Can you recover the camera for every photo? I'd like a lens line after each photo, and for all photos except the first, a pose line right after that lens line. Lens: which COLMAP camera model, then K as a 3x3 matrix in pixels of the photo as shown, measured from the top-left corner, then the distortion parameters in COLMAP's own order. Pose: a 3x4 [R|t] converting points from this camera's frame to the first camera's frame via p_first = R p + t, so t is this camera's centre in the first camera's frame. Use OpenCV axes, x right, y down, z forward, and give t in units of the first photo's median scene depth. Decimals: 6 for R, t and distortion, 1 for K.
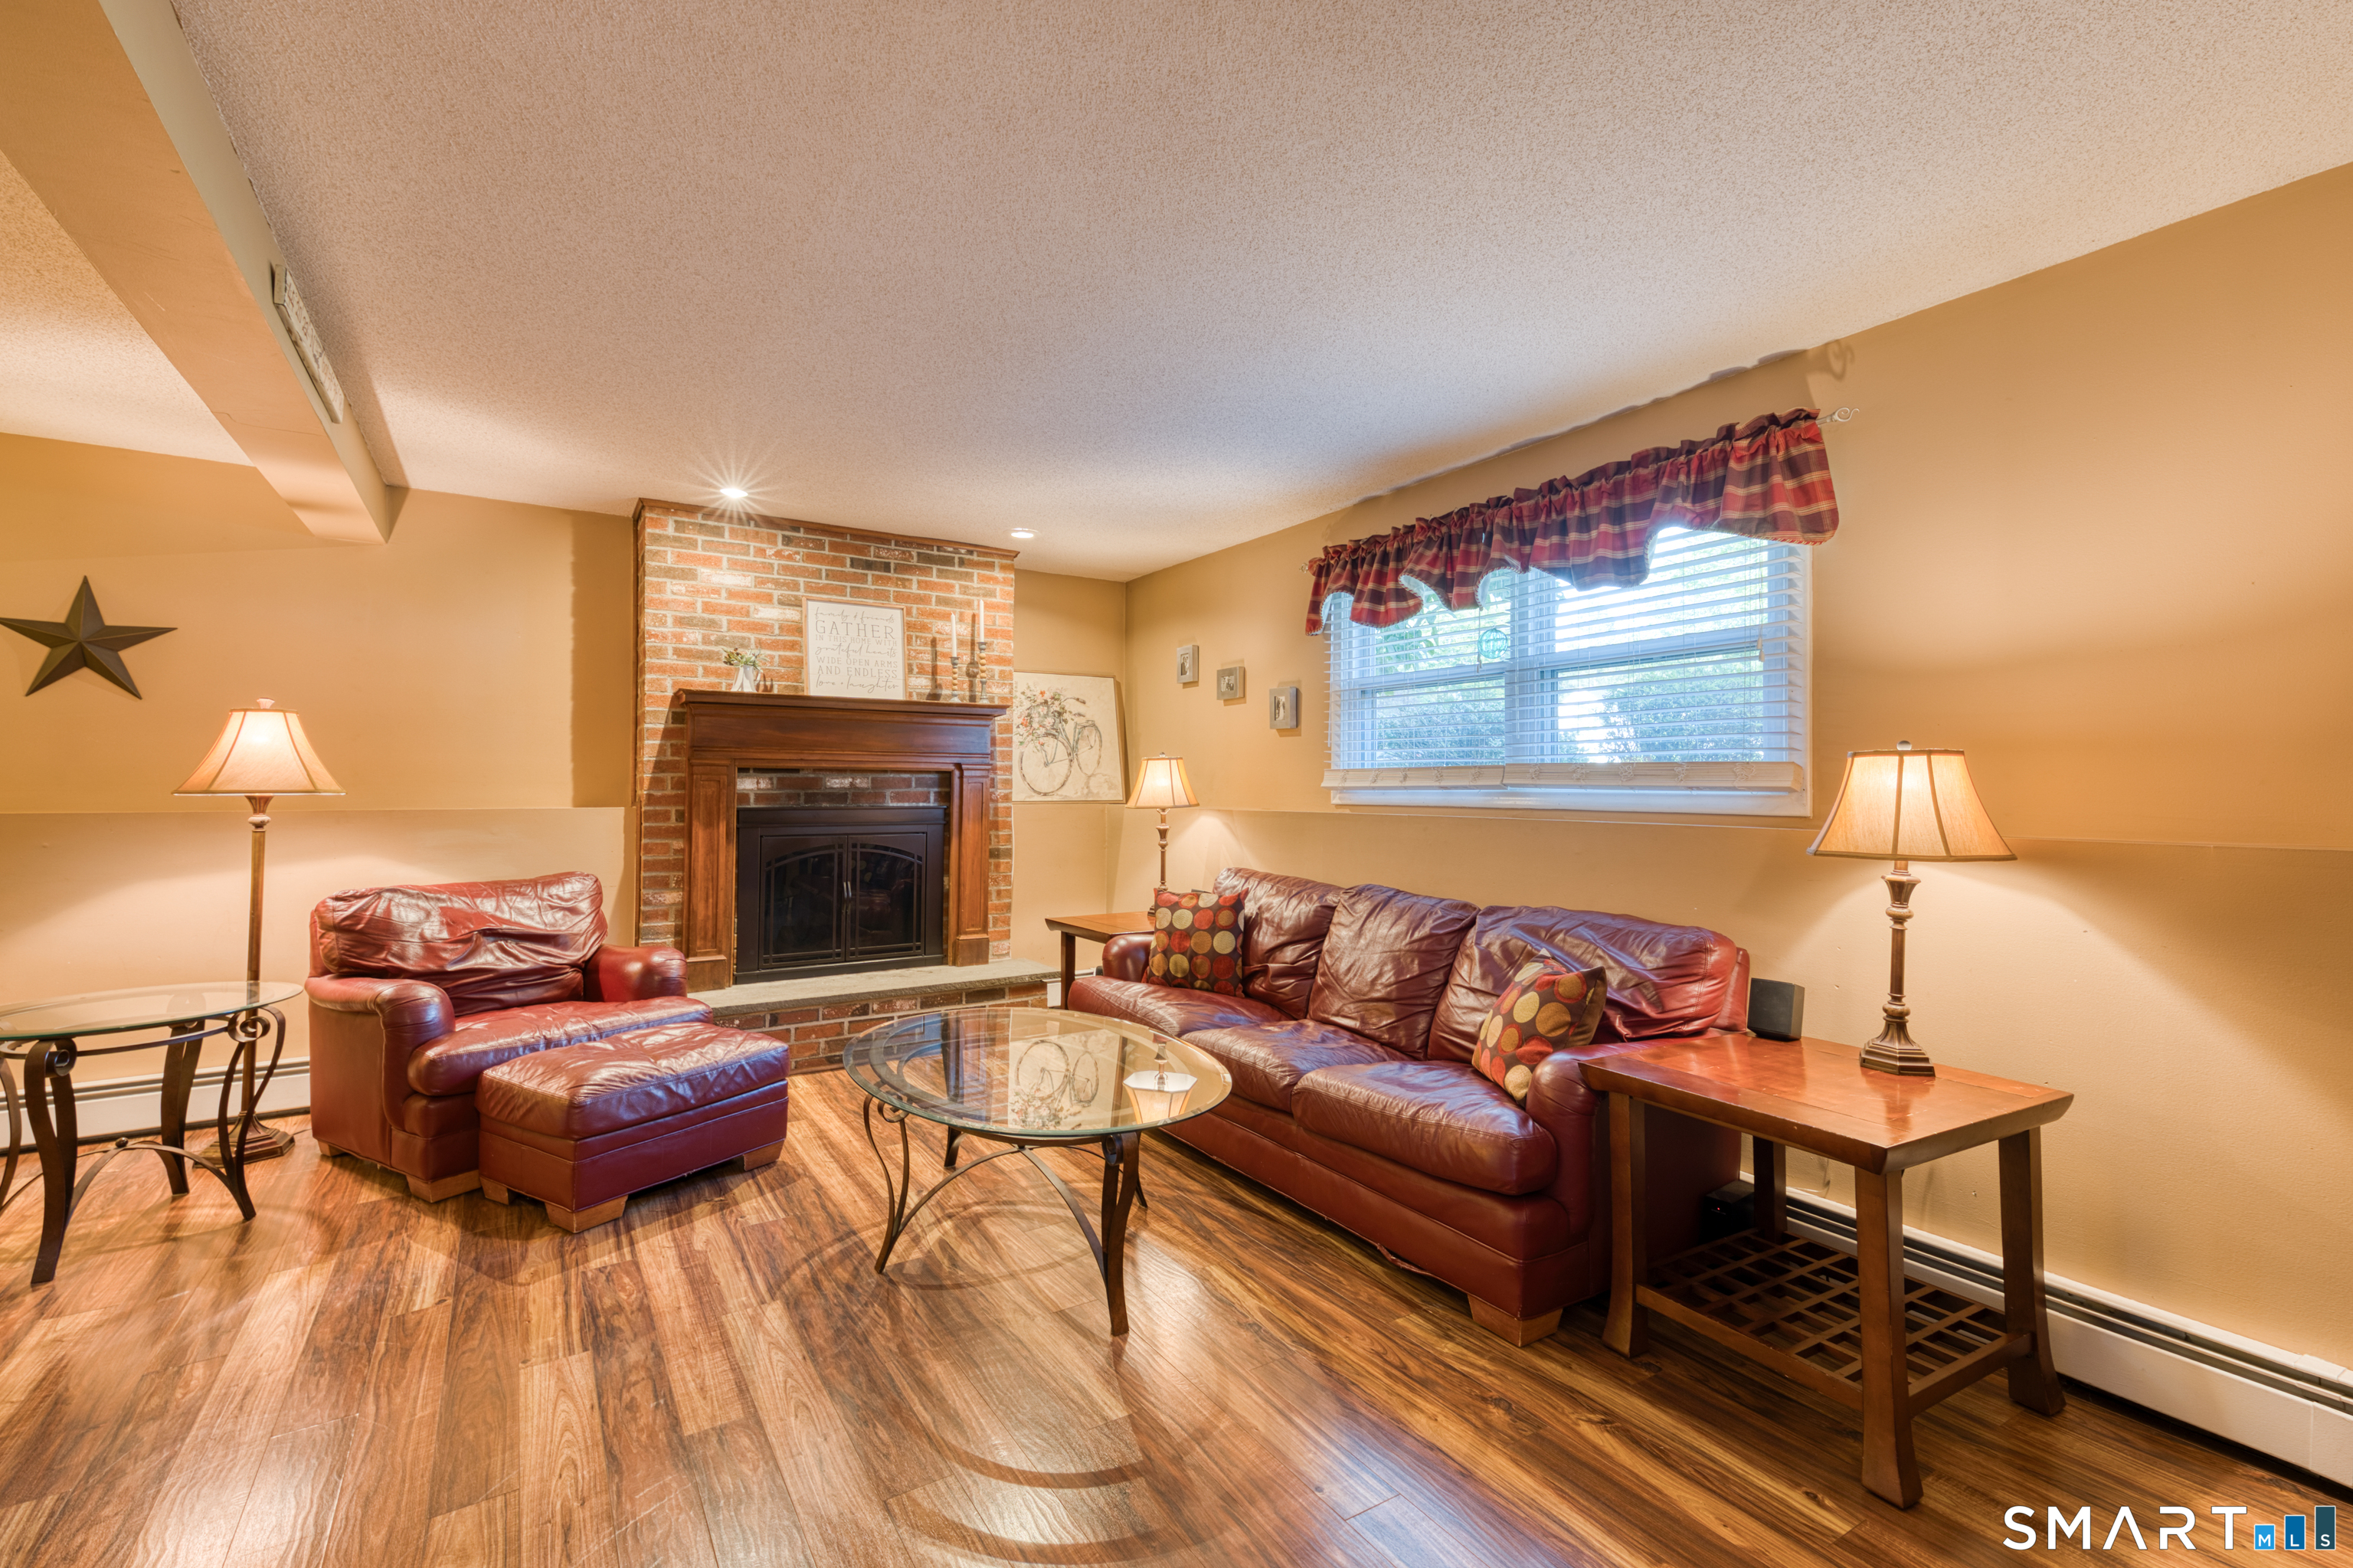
lens RADIAL K [[1039.3, 0, 1183.3], [0, 1039.3, 777.4], [0, 0, 1]] dist [0.043921, -0.004802]
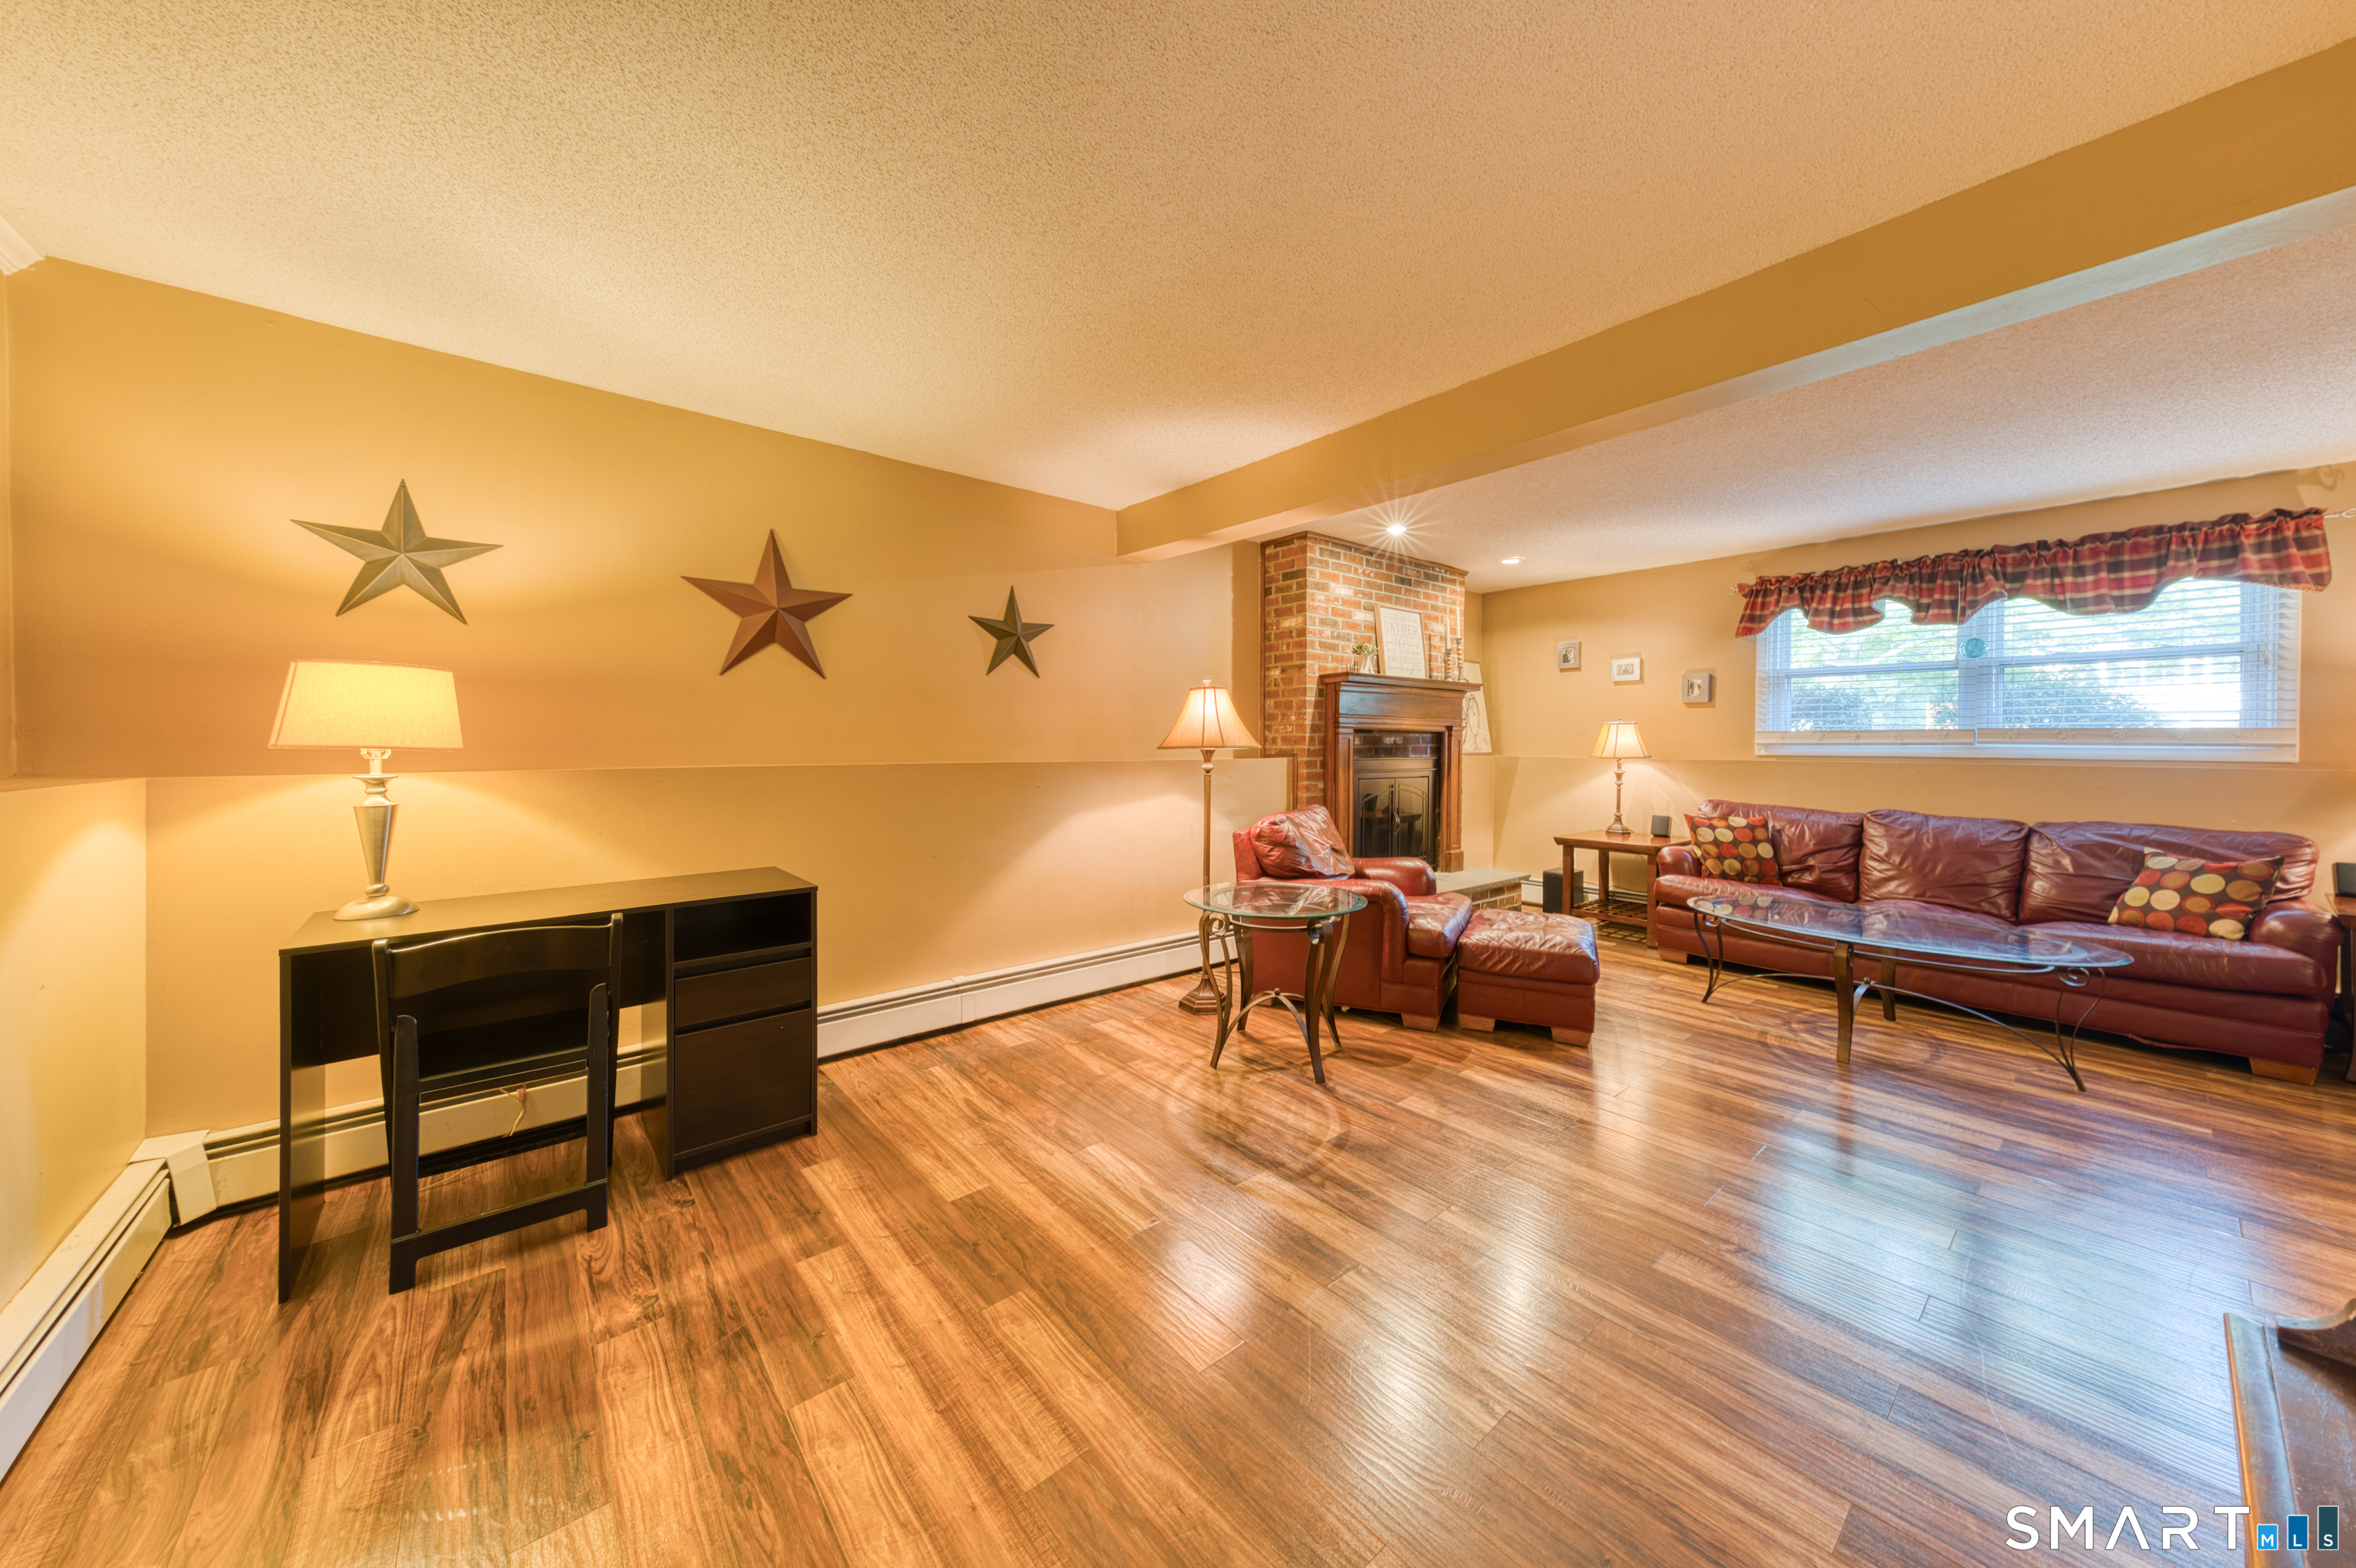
lens RADIAL K [[822.8, 0, 1196.7], [0, 822.8, 747.1], [0, 0, 1]] dist [0.019920, -0.000106]
pose [[0.991260, -0.000550, 0.131921, -0.883110], [-0.001154, 0.999917, 0.012839, 0.000312], [-0.131917, -0.012879, 0.991177, -0.042637]]
